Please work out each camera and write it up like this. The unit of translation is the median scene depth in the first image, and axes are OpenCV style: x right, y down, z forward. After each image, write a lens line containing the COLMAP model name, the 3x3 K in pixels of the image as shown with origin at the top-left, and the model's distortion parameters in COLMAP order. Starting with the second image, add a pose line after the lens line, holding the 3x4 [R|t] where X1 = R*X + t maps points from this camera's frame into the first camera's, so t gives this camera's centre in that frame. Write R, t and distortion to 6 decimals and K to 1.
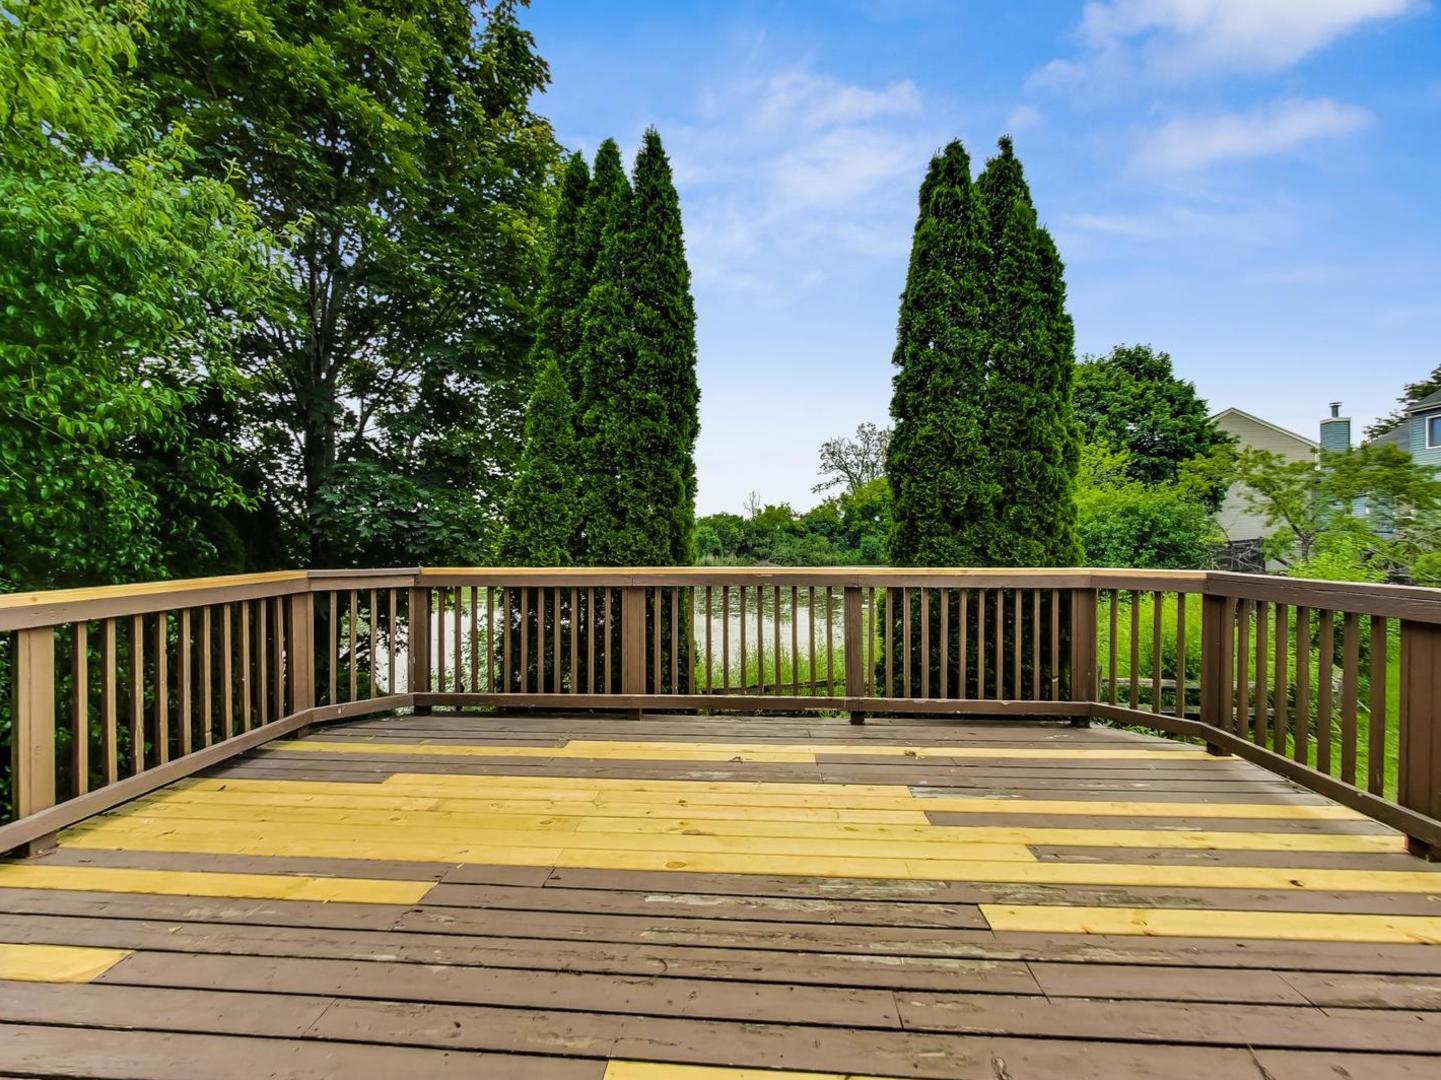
lens RADIAL K [[618.3, 0, 717.2], [0, 618.3, 534.6], [0, 0, 1]] dist [0.002984, -0.001290]
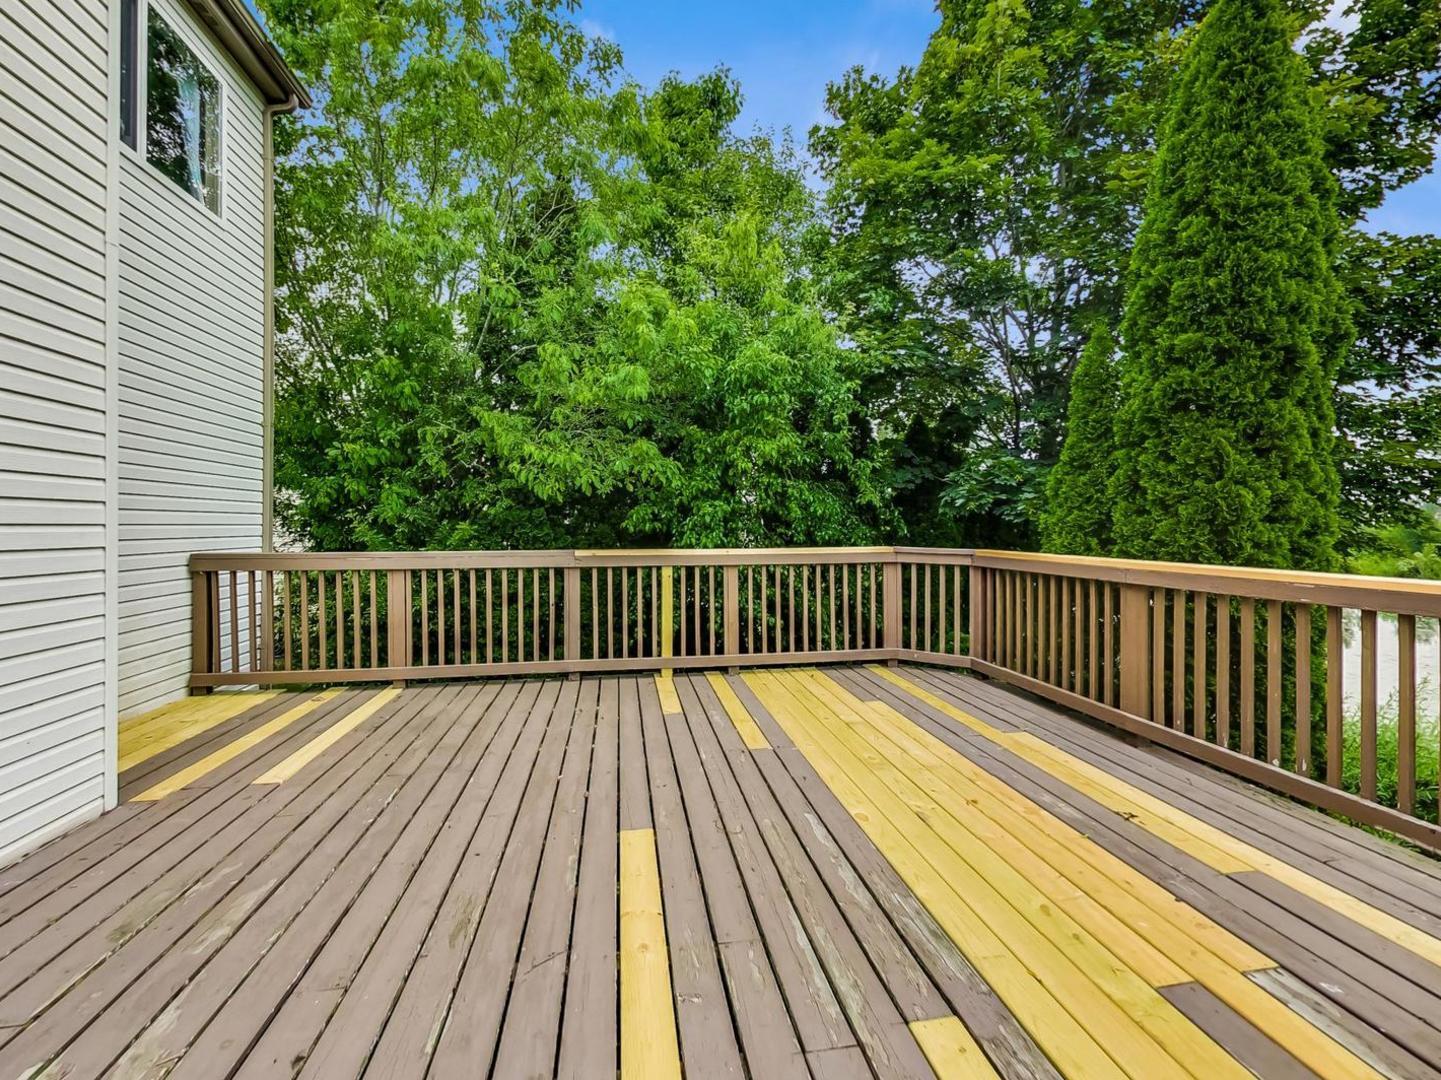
lens RADIAL K [[618.3, 0, 717.7], [0, 618.3, 527.8], [0, 0, 1]] dist [0.002984, -0.001290]
pose [[0.232709, 0.008750, -0.972507, 0.597020], [0.005388, 0.999933, 0.010286, -0.001533], [0.972531, -0.007634, 0.232646, 0.305063]]
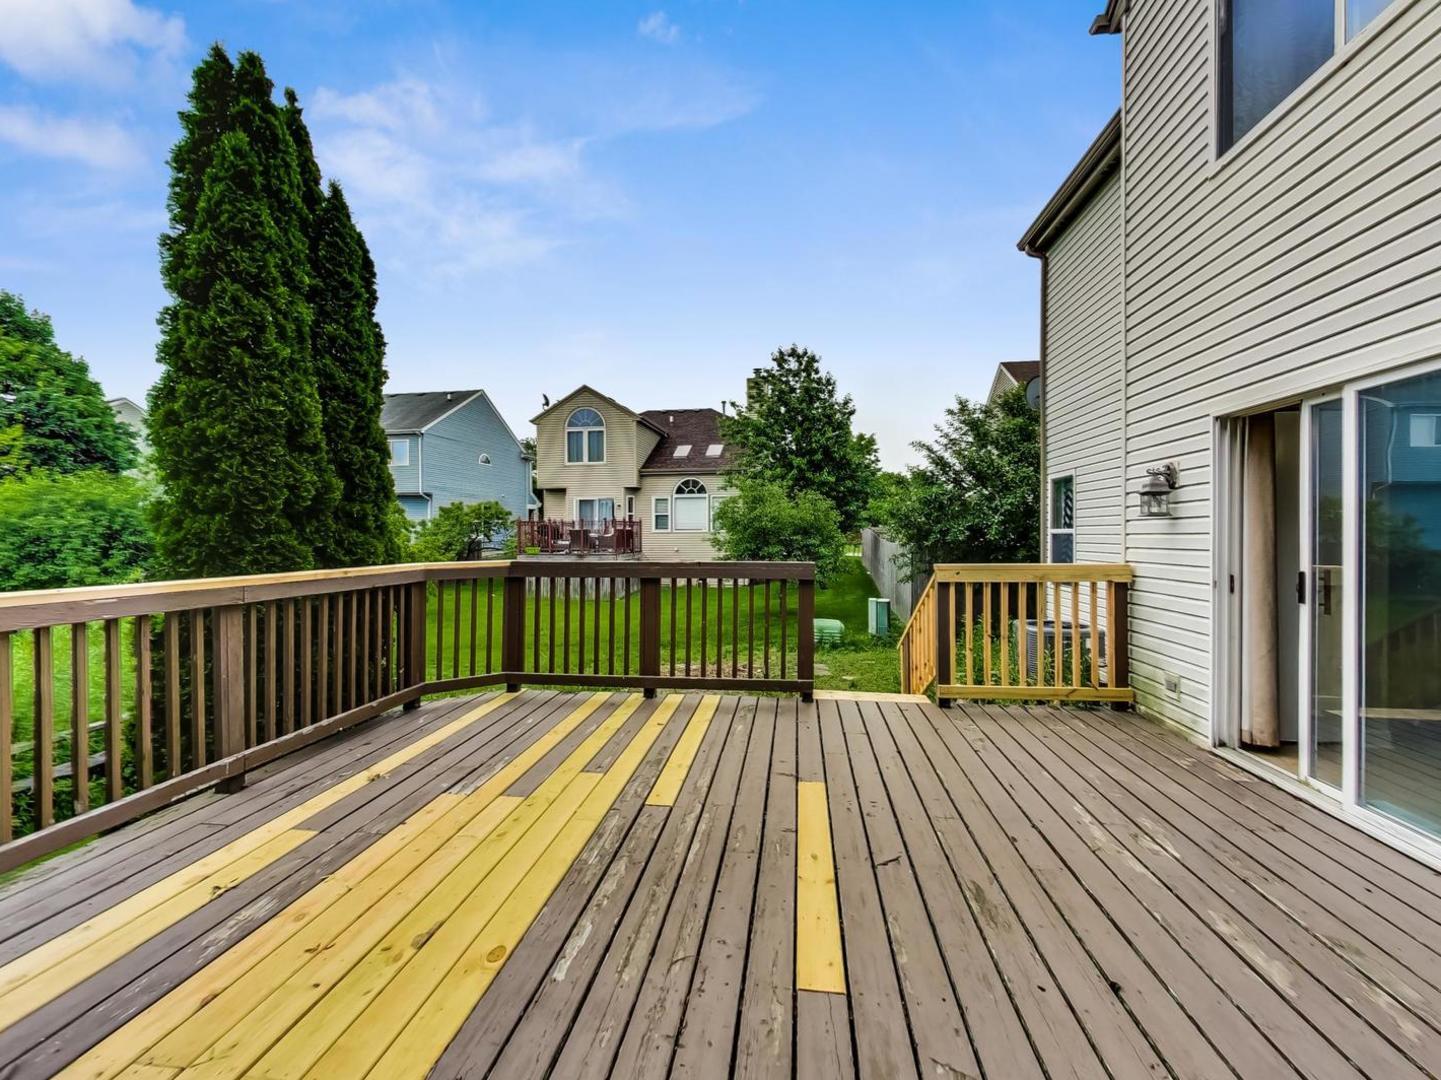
lens RADIAL K [[618.3, 0, 722.6], [0, 618.3, 542.4], [0, 0, 1]] dist [0.002984, -0.001290]
pose [[0.049779, -0.008814, 0.998721, -0.516537], [-0.005465, 0.999944, 0.009097, 0.003114], [-0.998745, -0.005911, 0.049728, 0.423627]]
